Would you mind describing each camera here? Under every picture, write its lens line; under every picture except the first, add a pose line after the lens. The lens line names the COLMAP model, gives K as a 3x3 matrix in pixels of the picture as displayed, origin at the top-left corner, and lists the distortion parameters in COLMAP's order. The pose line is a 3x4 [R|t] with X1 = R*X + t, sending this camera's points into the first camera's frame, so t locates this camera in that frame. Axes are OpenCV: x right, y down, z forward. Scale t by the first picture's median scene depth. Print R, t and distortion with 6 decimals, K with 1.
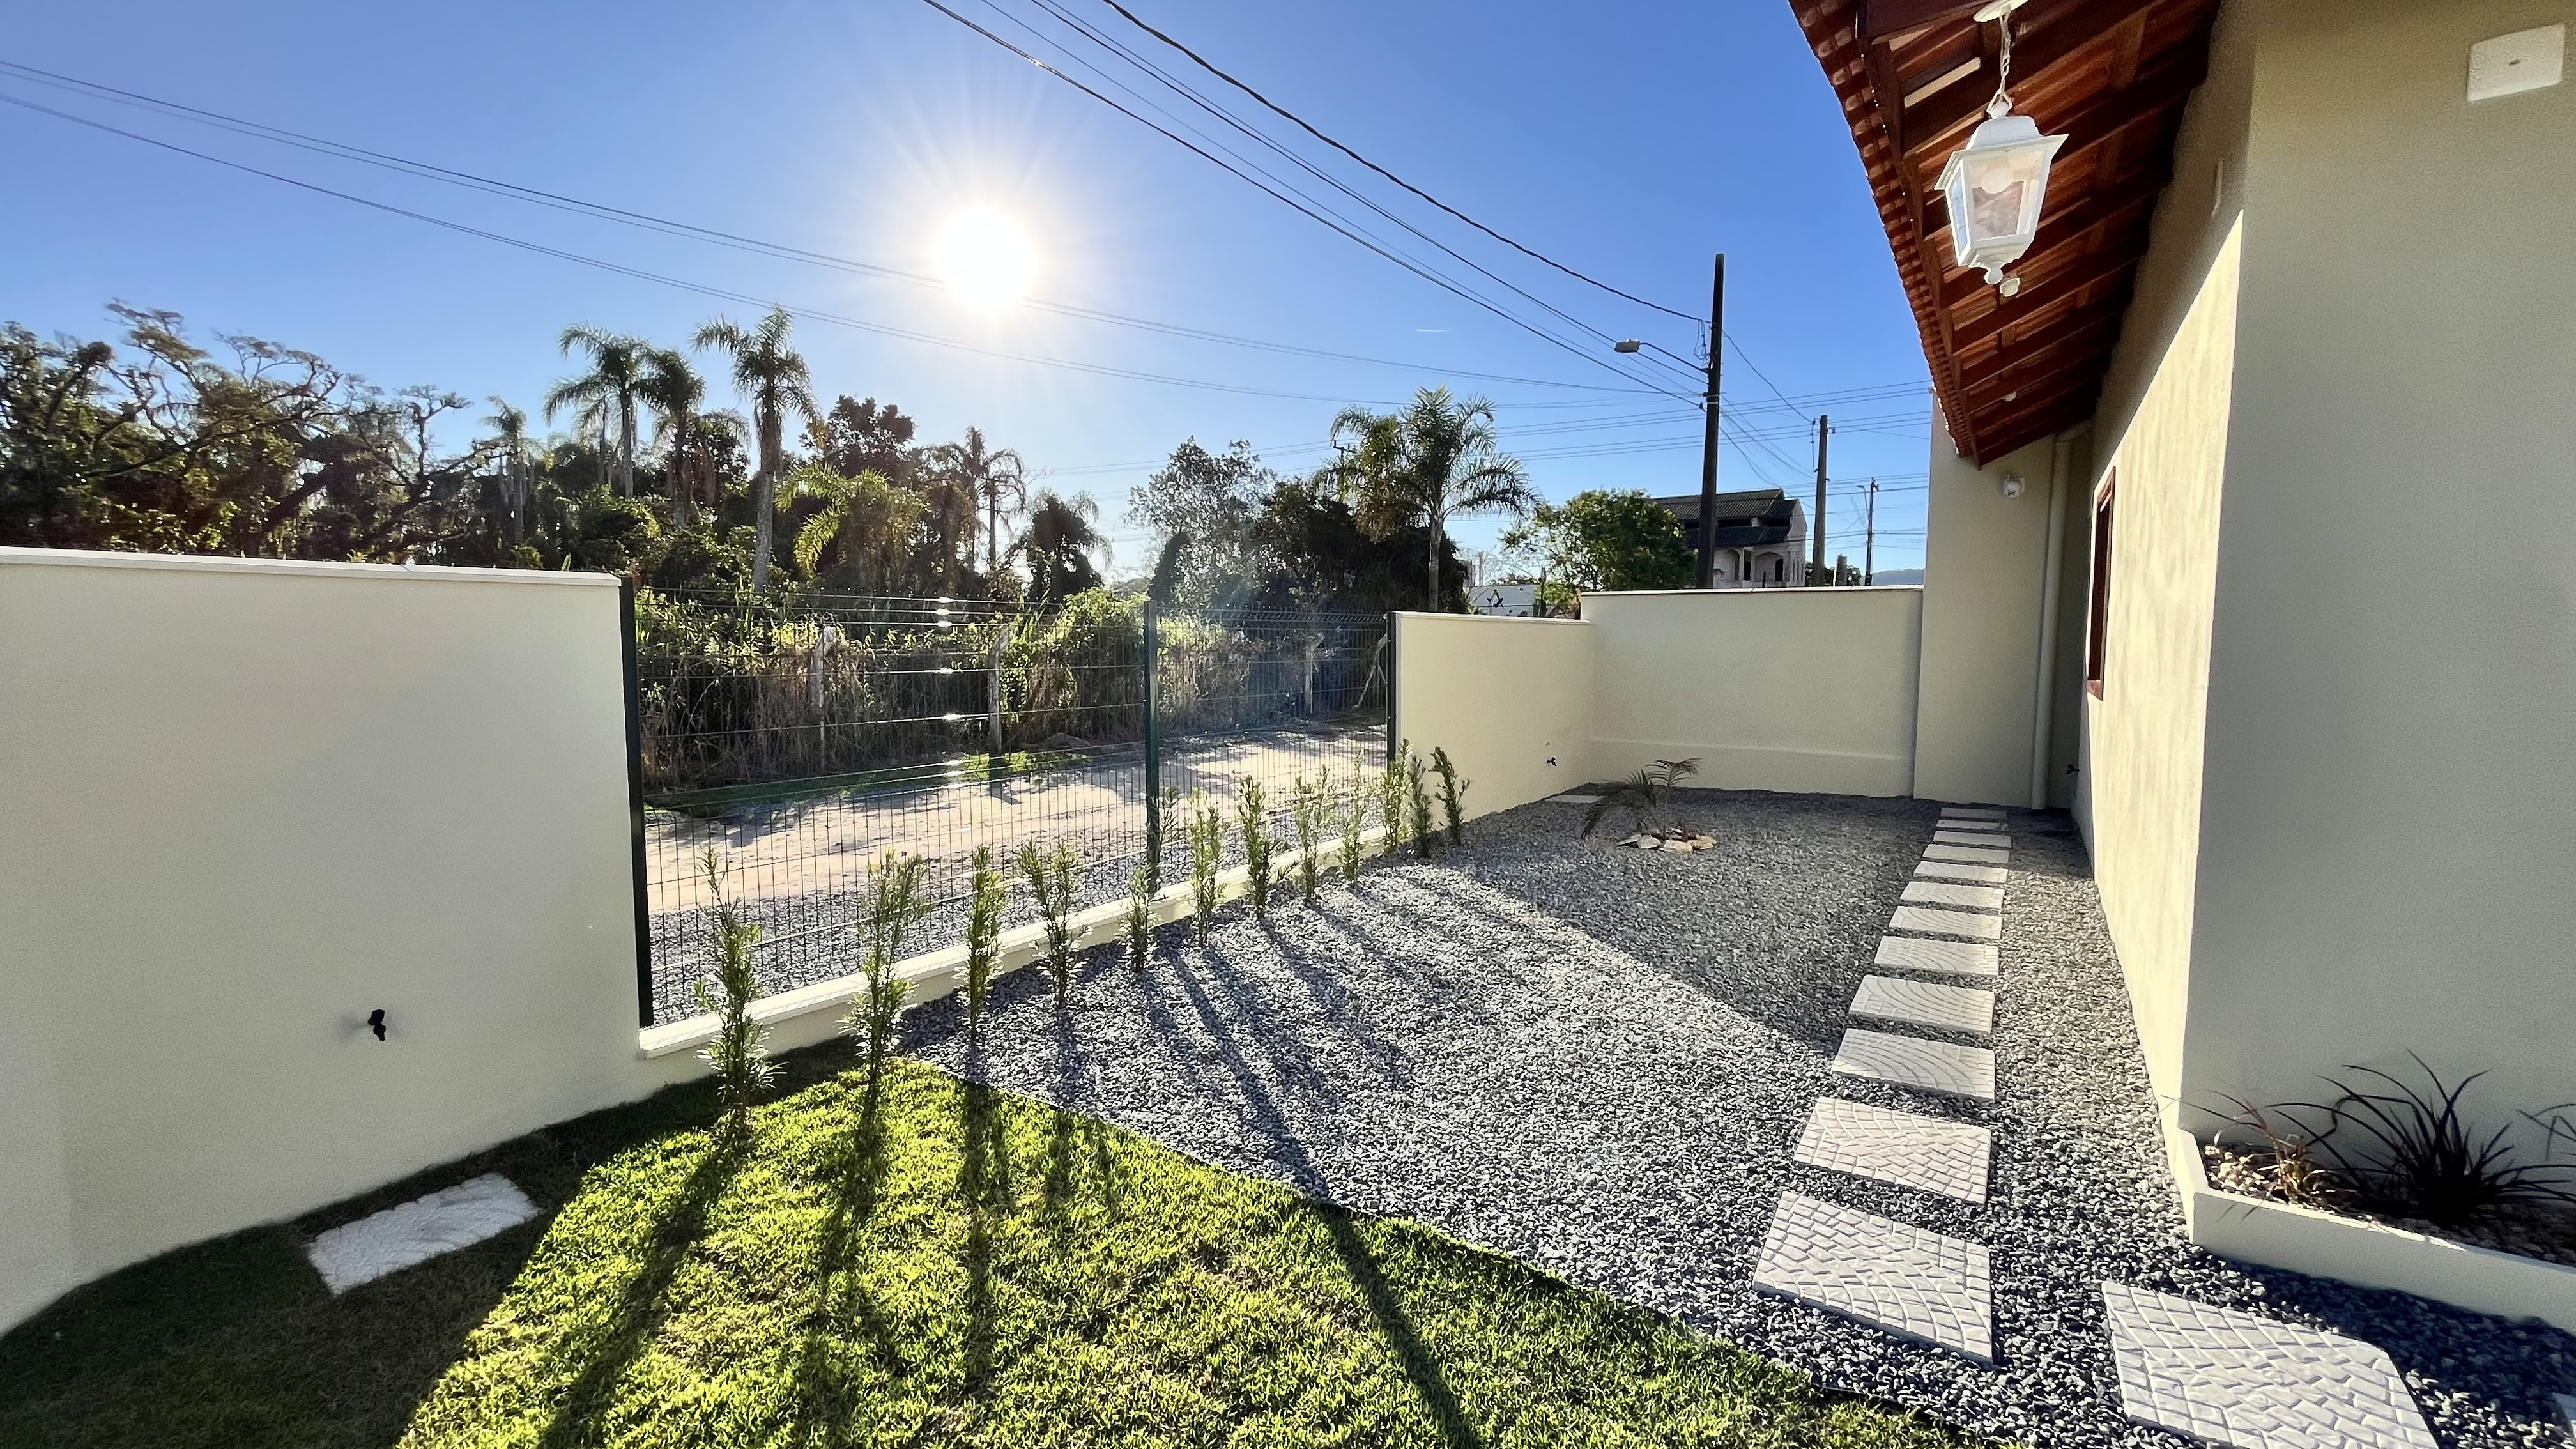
lens RADIAL K [[1044.0, 0, 1278.3], [0, 1044.0, 715.2], [0, 0, 1]] dist [-0.003659, -0.000028]
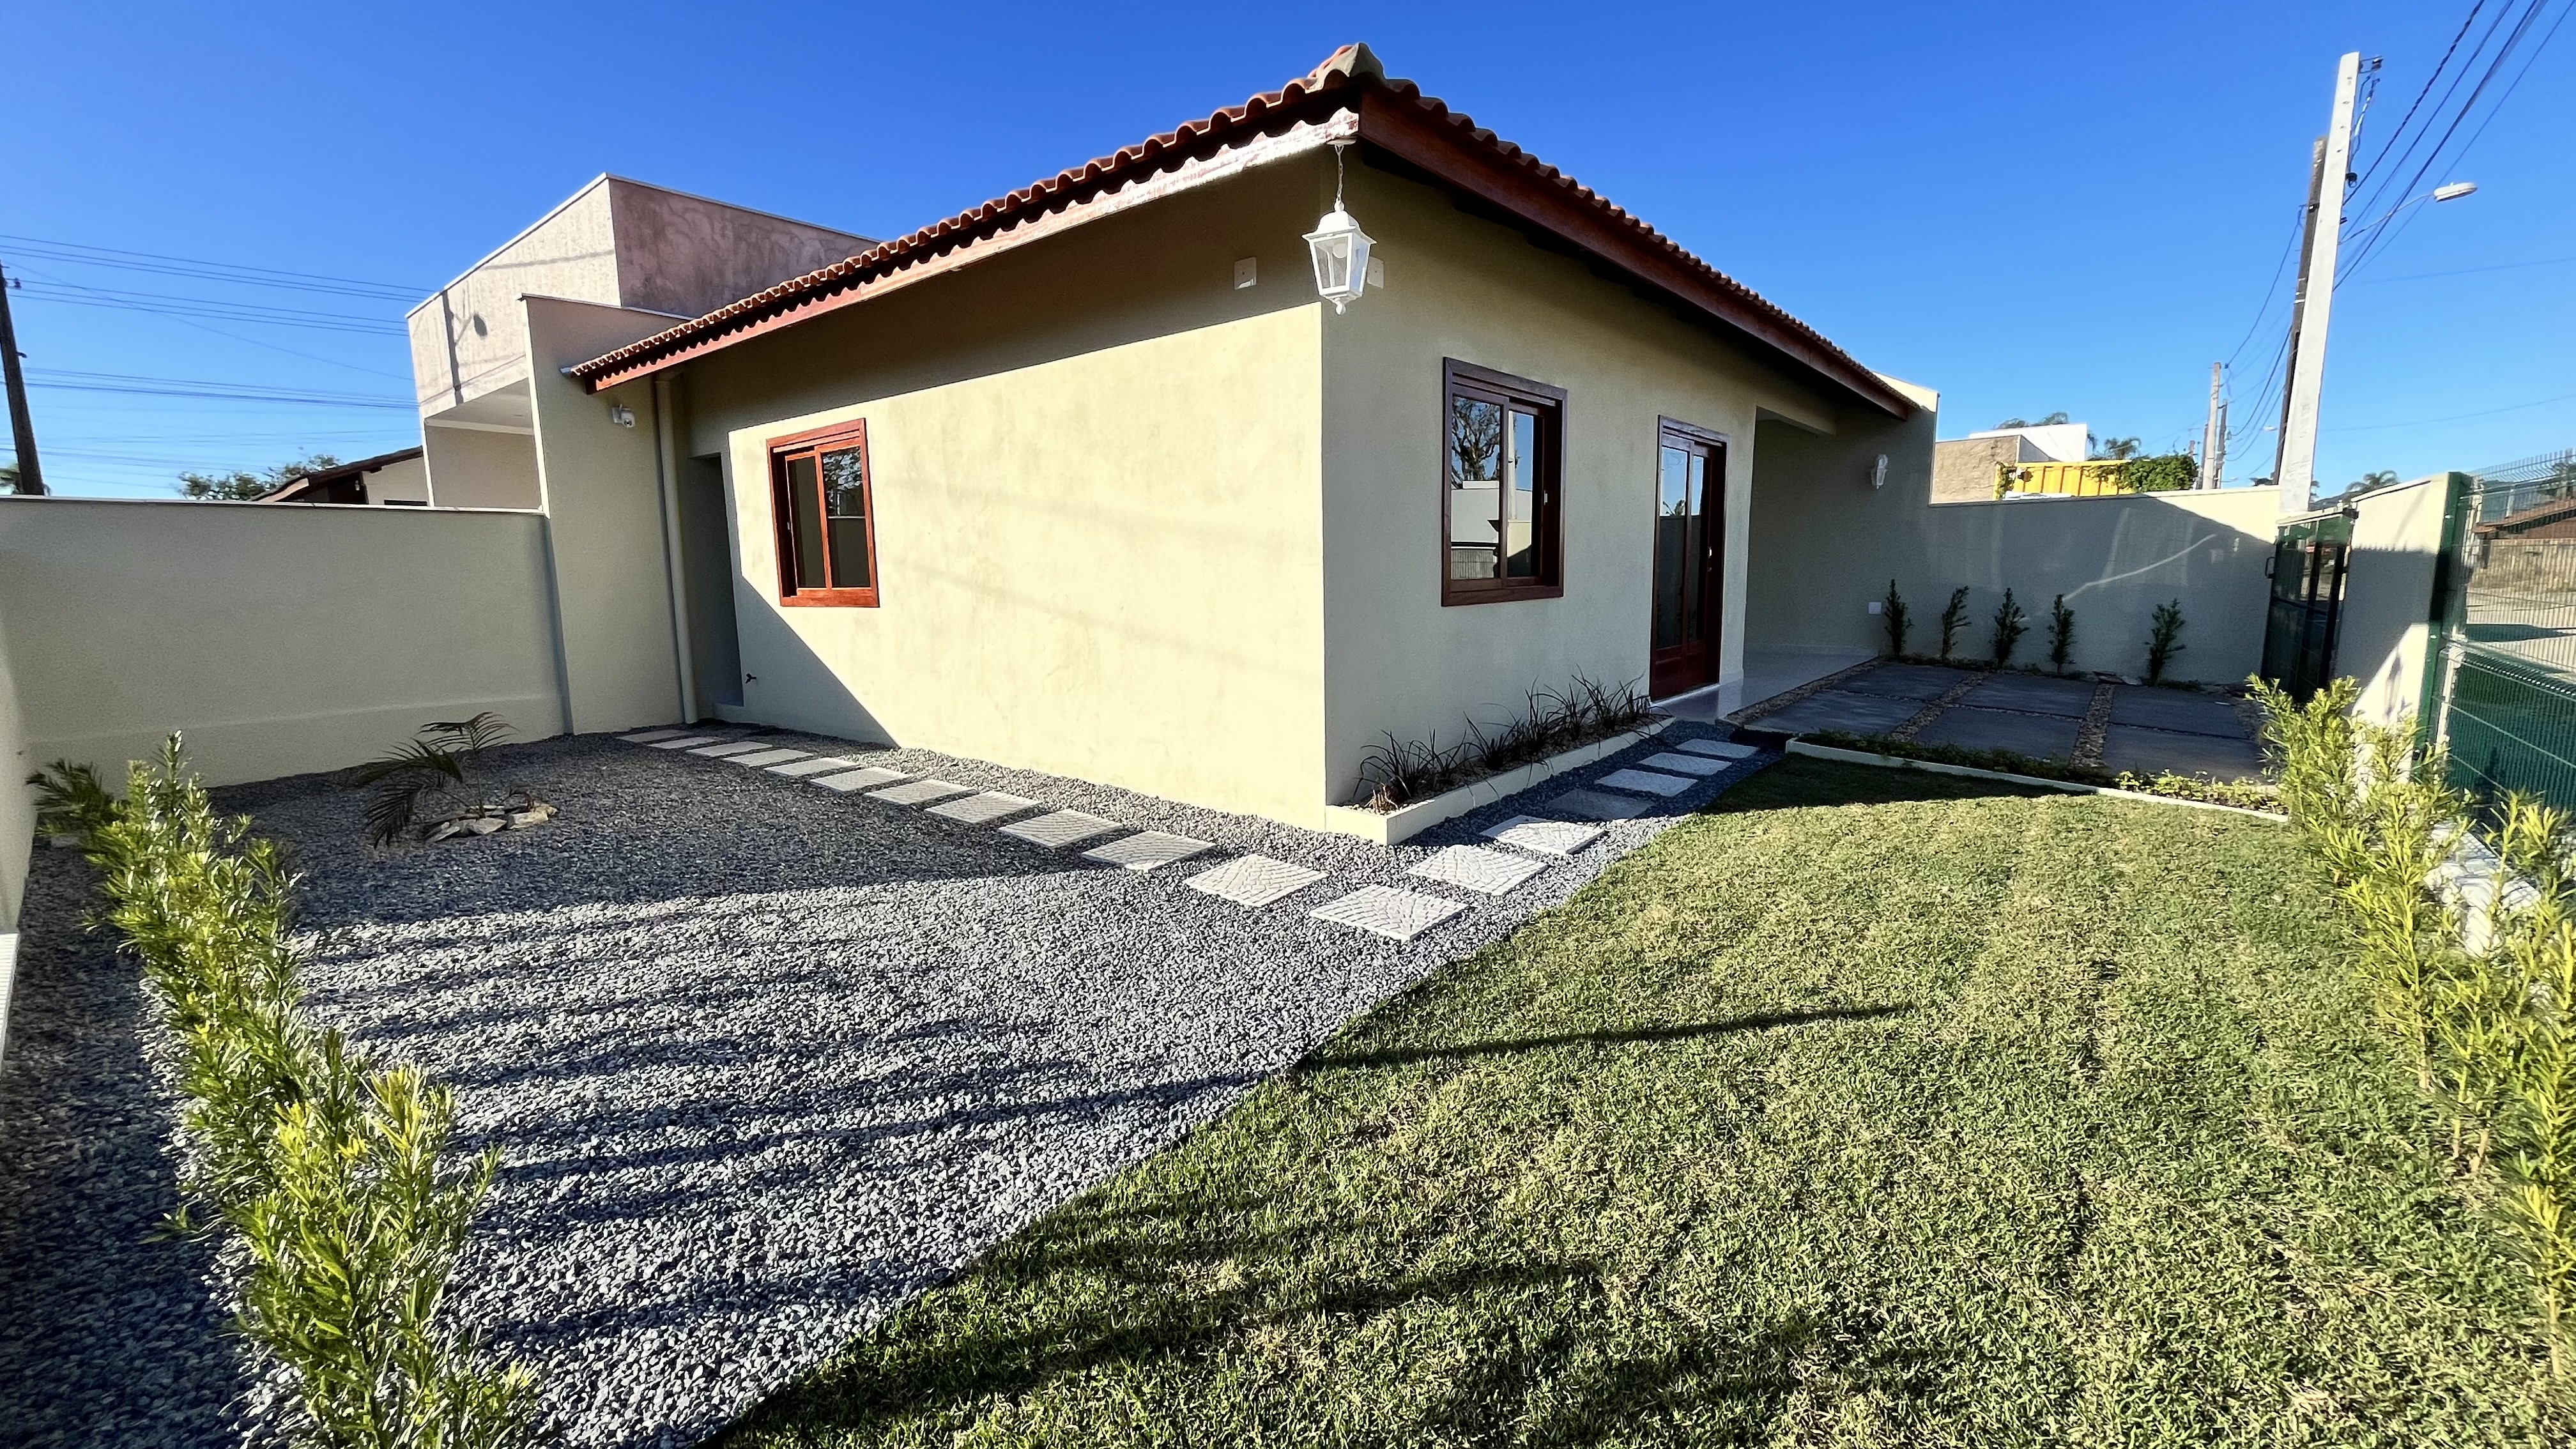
lens RADIAL K [[1039.8, 0, 1282.1], [0, 1039.8, 712.9], [0, 0, 1]] dist [-0.001477, -0.000630]
pose [[0.070227, -0.138090, 0.987927, -0.666674], [0.094011, 0.986880, 0.131261, -0.011168], [-0.993091, 0.083658, 0.082288, 0.644948]]
